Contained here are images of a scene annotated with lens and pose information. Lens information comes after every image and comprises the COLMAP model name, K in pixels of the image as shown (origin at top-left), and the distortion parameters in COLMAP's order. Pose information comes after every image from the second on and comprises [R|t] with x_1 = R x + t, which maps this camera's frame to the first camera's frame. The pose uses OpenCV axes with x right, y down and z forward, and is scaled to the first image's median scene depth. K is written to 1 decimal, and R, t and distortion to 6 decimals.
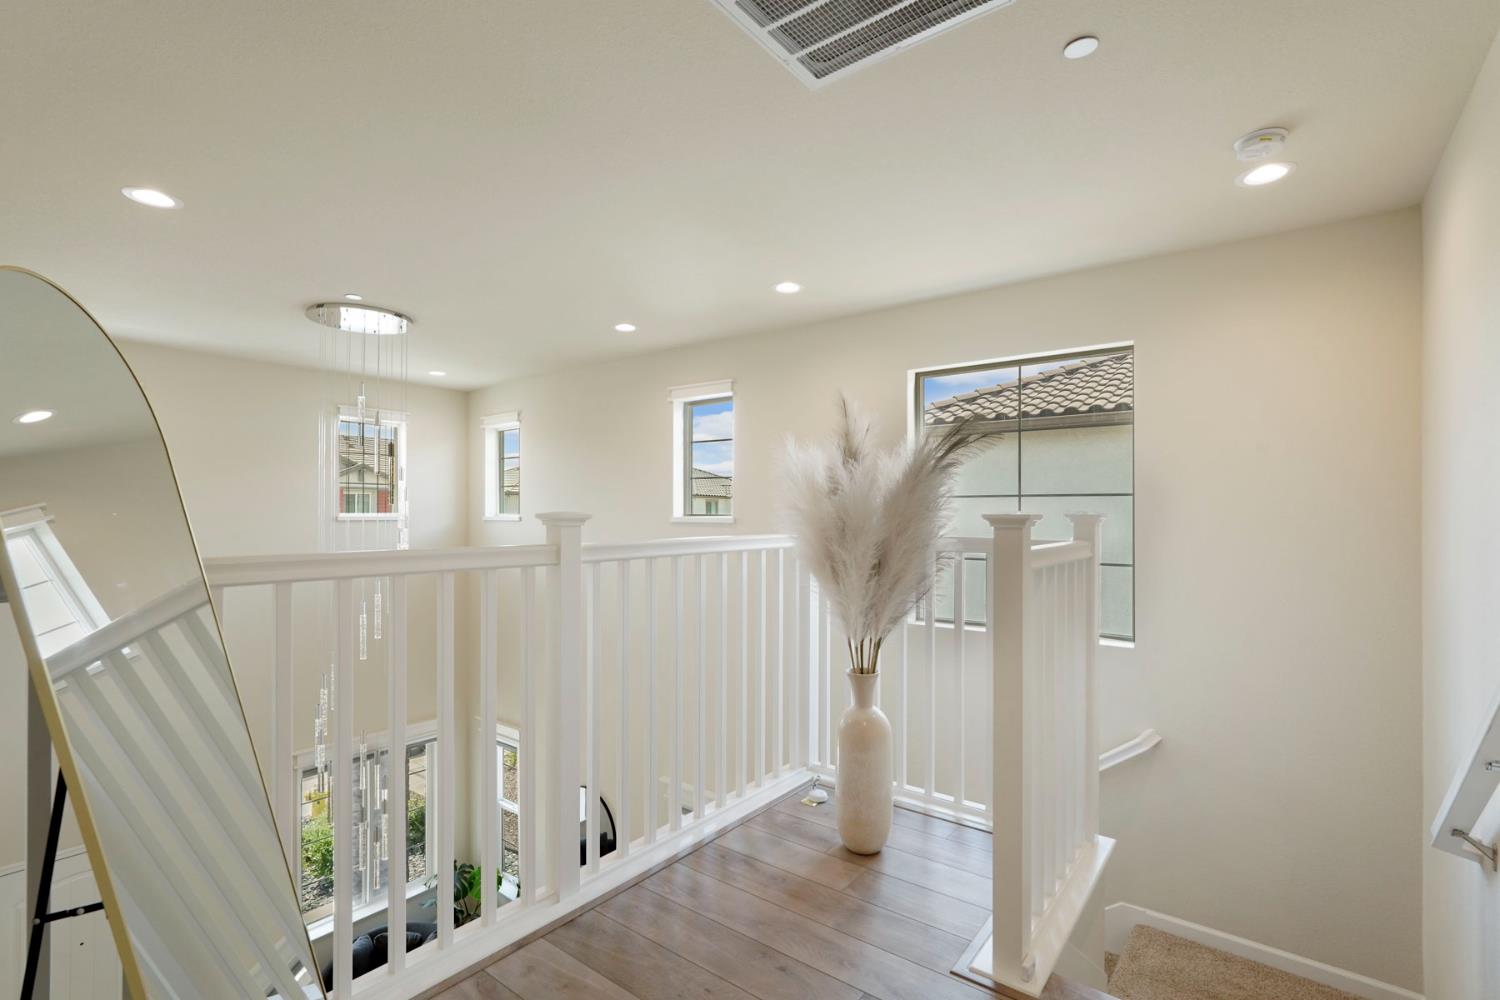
lens RADIAL K [[670.6, 0, 756.1], [0, 670.6, 502.4], [0, 0, 1]] dist [0.000064, 0.000835]
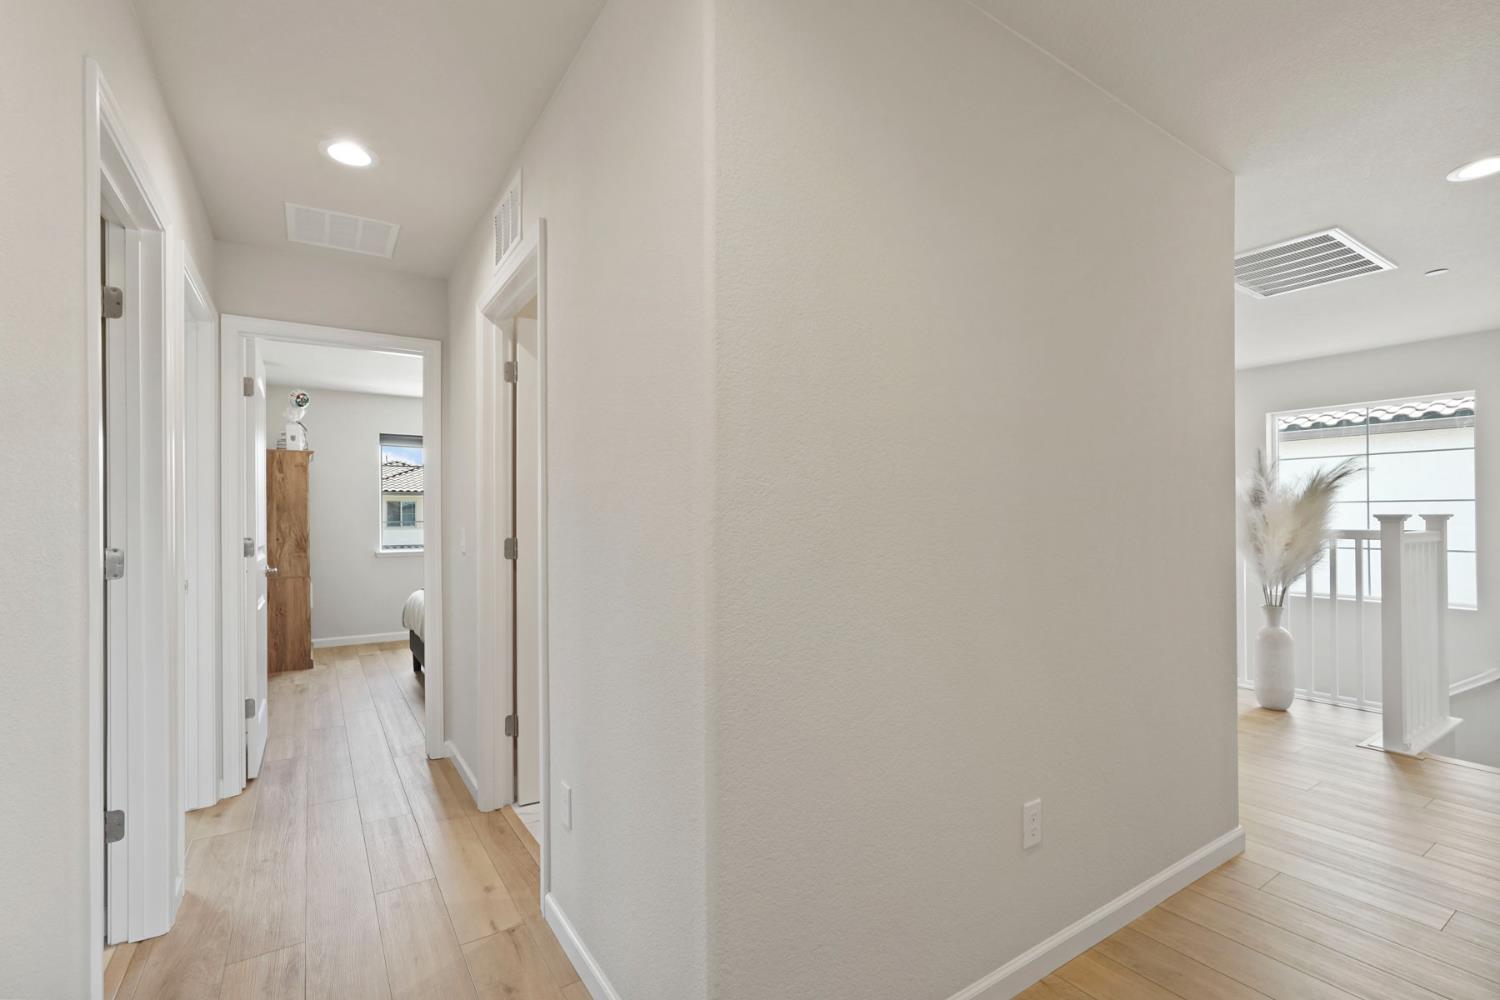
lens RADIAL K [[670.6, 0, 743.5], [0, 670.6, 510.6], [0, 0, 1]] dist [0.000064, 0.000835]
pose [[0.948966, -0.011187, -0.315179, -0.622749], [0.011828, 0.999930, 0.000119, -0.012138], [0.315155, -0.003841, 0.949032, -1.134138]]
